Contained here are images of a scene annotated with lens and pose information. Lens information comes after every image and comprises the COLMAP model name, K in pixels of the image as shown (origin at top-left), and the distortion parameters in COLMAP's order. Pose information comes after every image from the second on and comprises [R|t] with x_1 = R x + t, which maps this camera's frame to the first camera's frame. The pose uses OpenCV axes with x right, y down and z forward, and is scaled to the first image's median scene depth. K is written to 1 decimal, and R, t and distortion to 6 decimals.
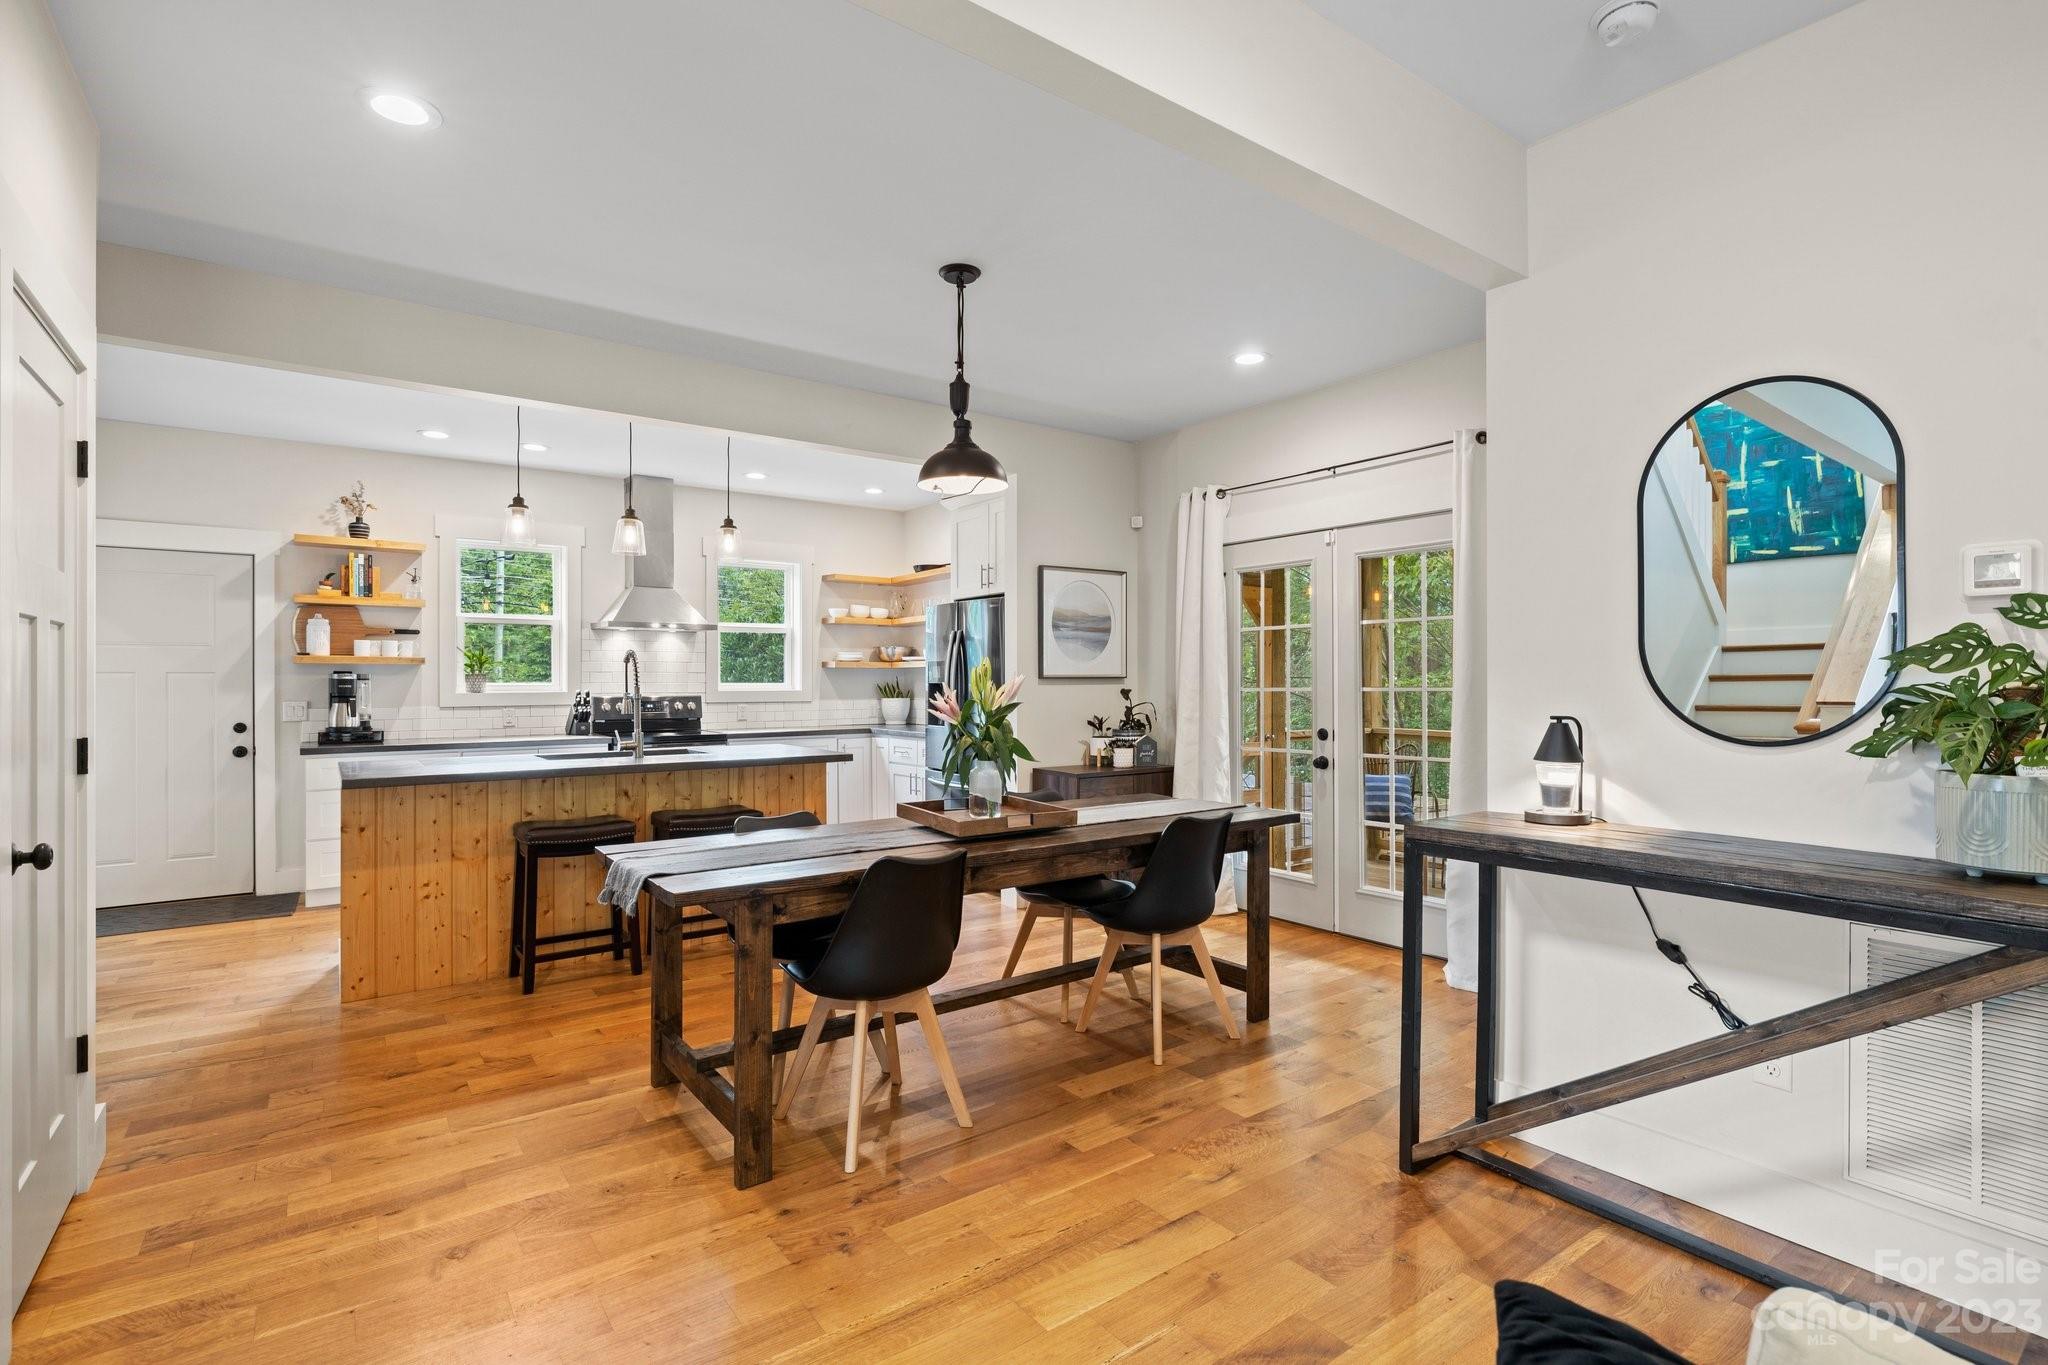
lens RADIAL K [[958.0, 0, 1024.0], [0, 958.0, 682.5], [0, 0, 1]] dist [-0.003427, -0.000256]
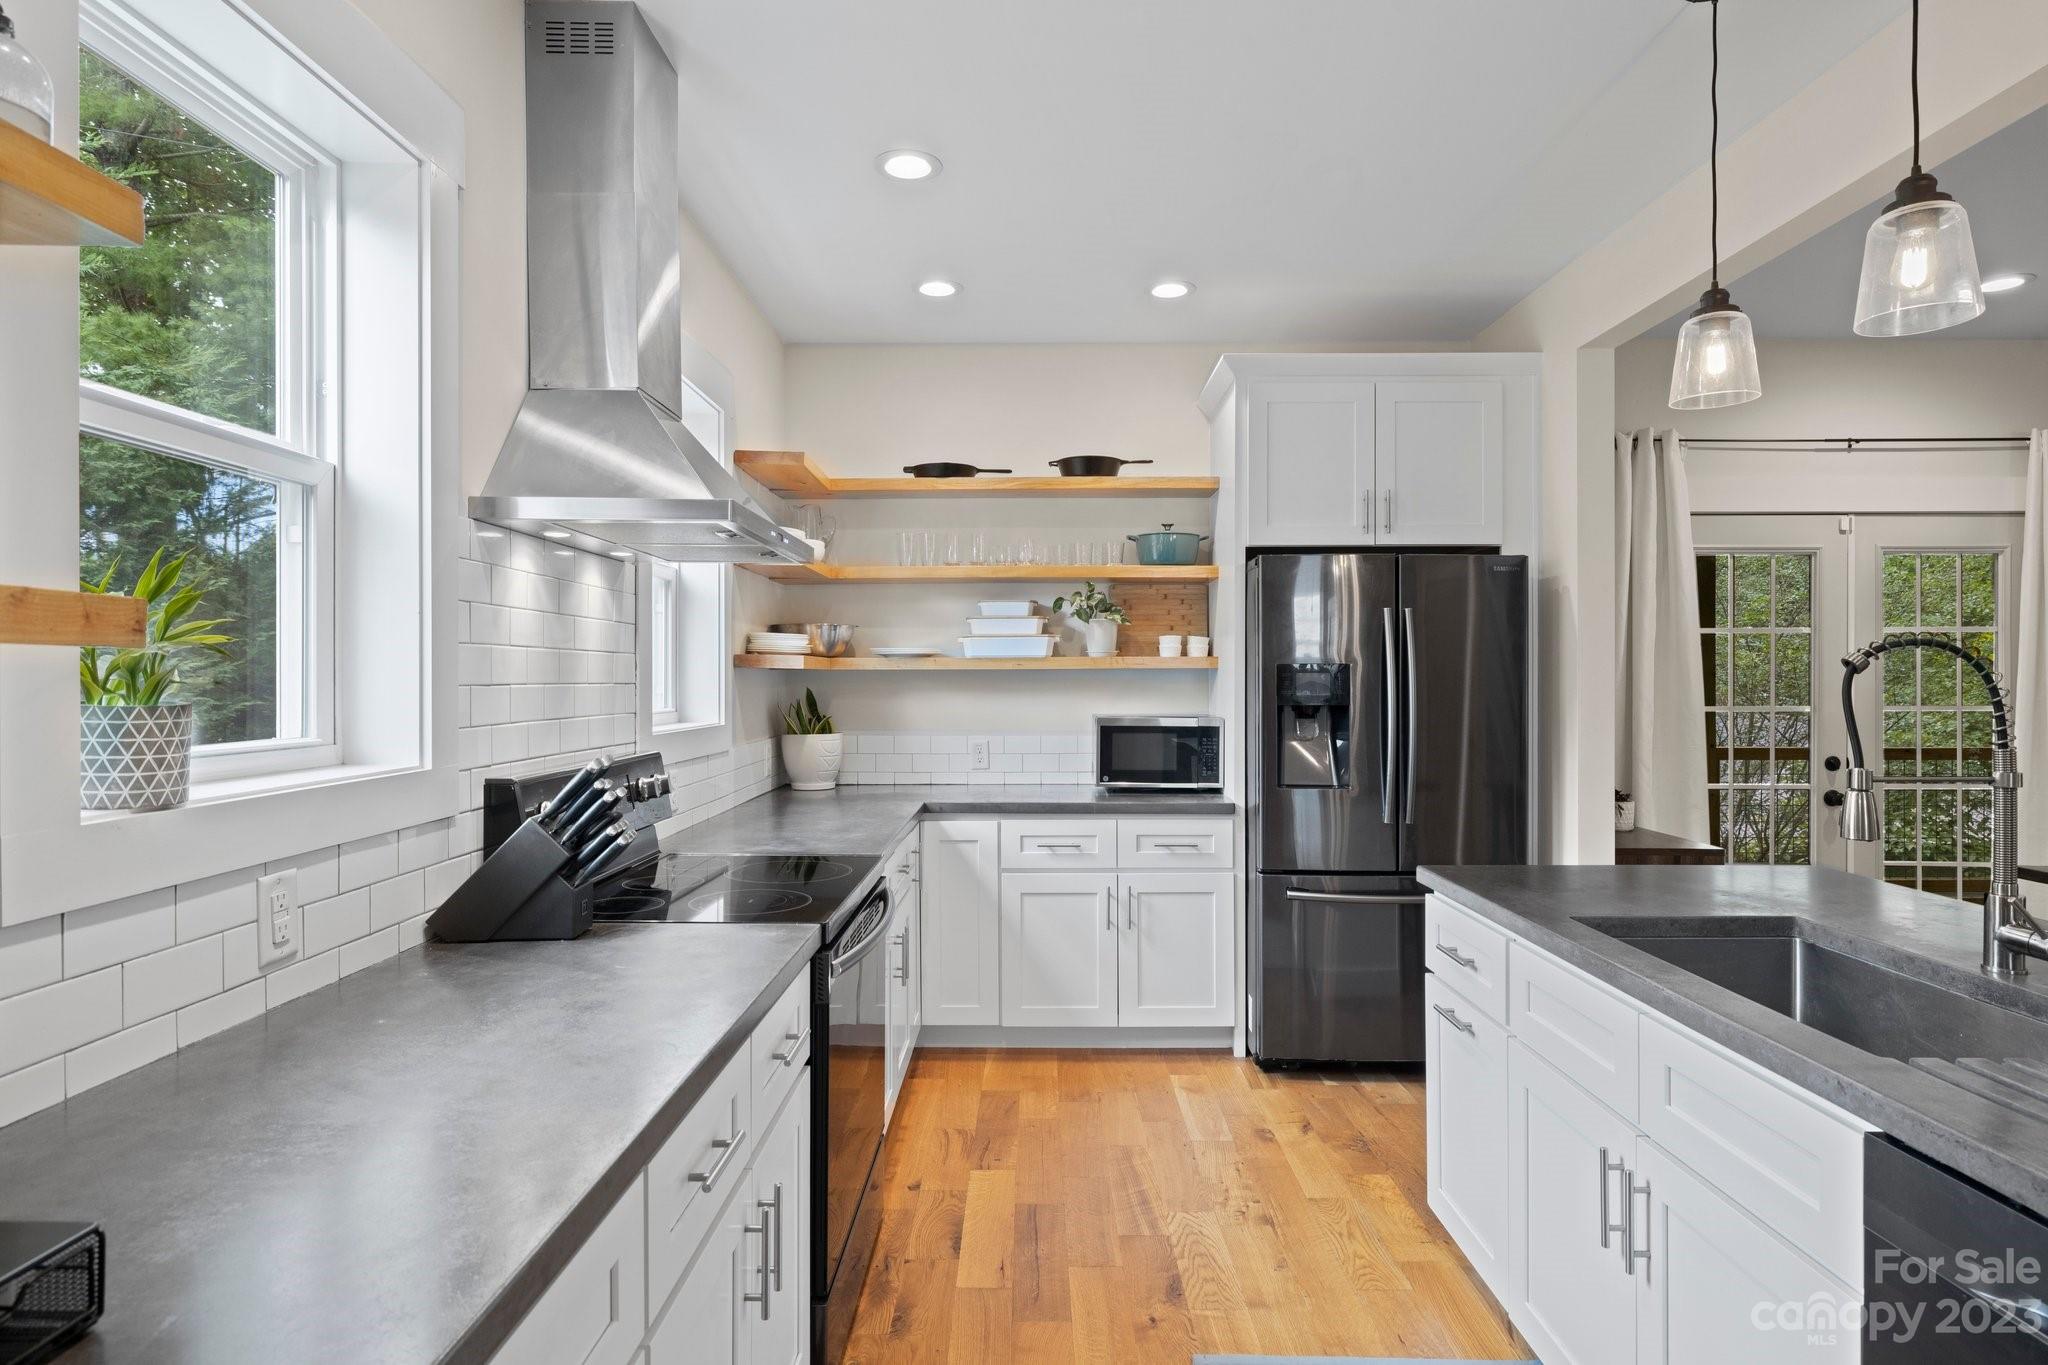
lens RADIAL K [[1079.6, 0, 1024.0], [0, 1079.6, 682.5], [0, 0, 1]] dist [0.002838, 0.000828]
pose [[0.598259, -0.001013, 0.801302, -0.701740], [0.000258, 0.999999, 0.001072, -0.013482], [-0.801303, -0.000435, 0.598259, 0.835210]]
